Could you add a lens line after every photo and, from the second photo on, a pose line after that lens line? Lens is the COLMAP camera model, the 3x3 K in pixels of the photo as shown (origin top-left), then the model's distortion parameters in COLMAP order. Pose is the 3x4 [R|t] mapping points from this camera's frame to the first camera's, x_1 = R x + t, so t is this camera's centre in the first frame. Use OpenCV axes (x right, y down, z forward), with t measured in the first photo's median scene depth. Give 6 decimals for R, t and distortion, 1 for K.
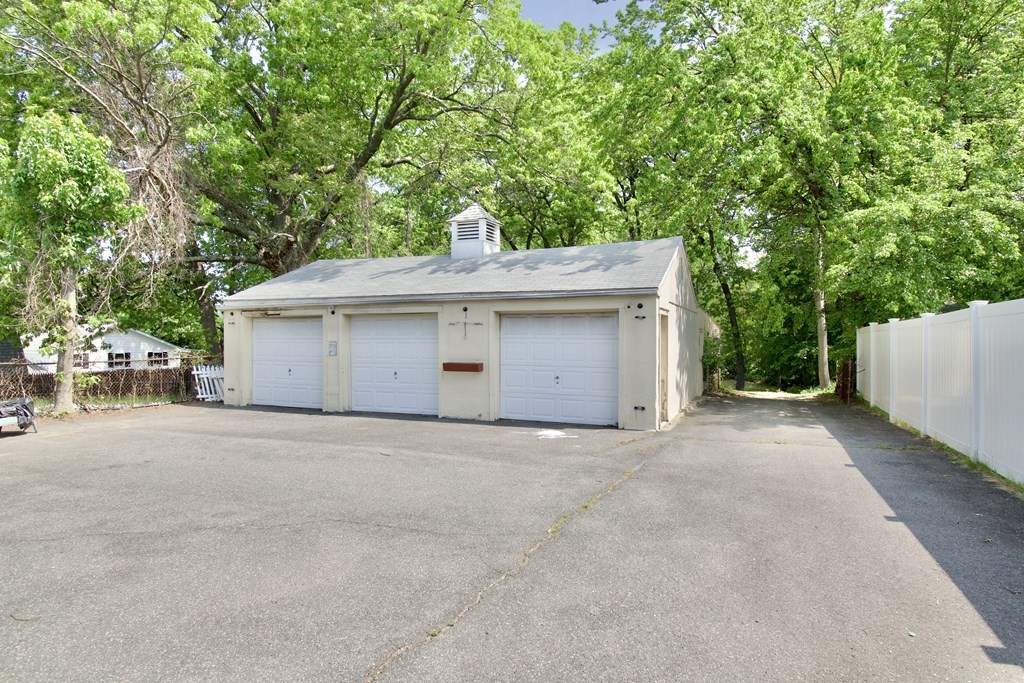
lens RADIAL K [[583.2, 0, 512.2], [0, 583.2, 334.3], [0, 0, 1]] dist [-0.001148, -0.000234]
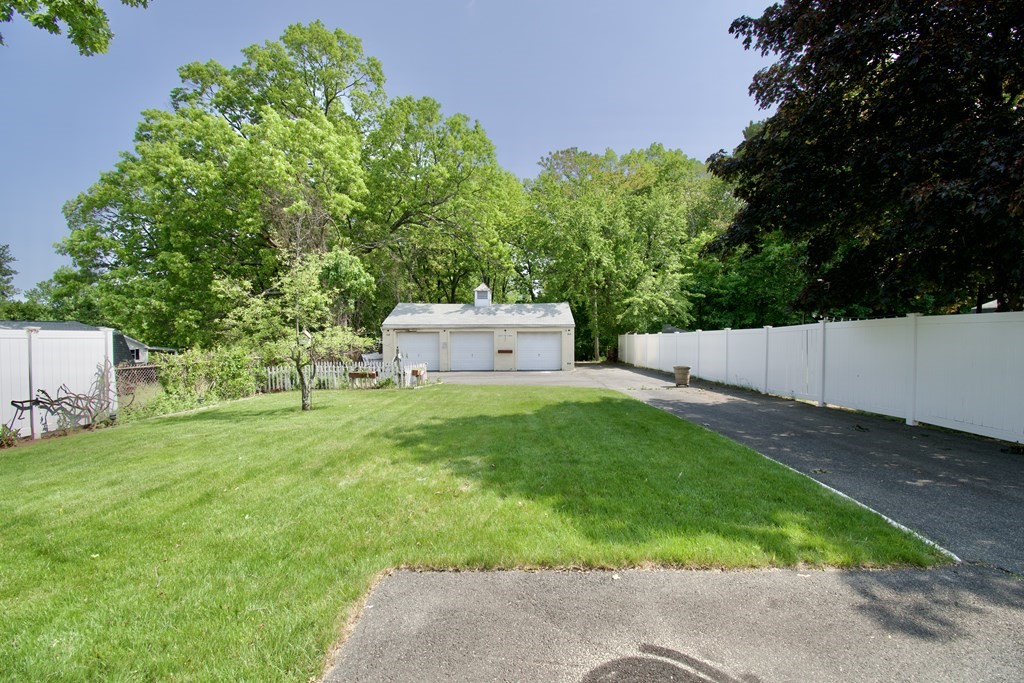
lens RADIAL K [[458.2, 0, 511.7], [0, 458.2, 338.4], [0, 0, 1]] dist [0.001461, 0.000277]
pose [[0.927622, -0.006161, 0.373469, -0.817111], [0.003769, 0.999967, 0.007135, -0.019538], [-0.373500, -0.005211, 0.927615, -0.953848]]
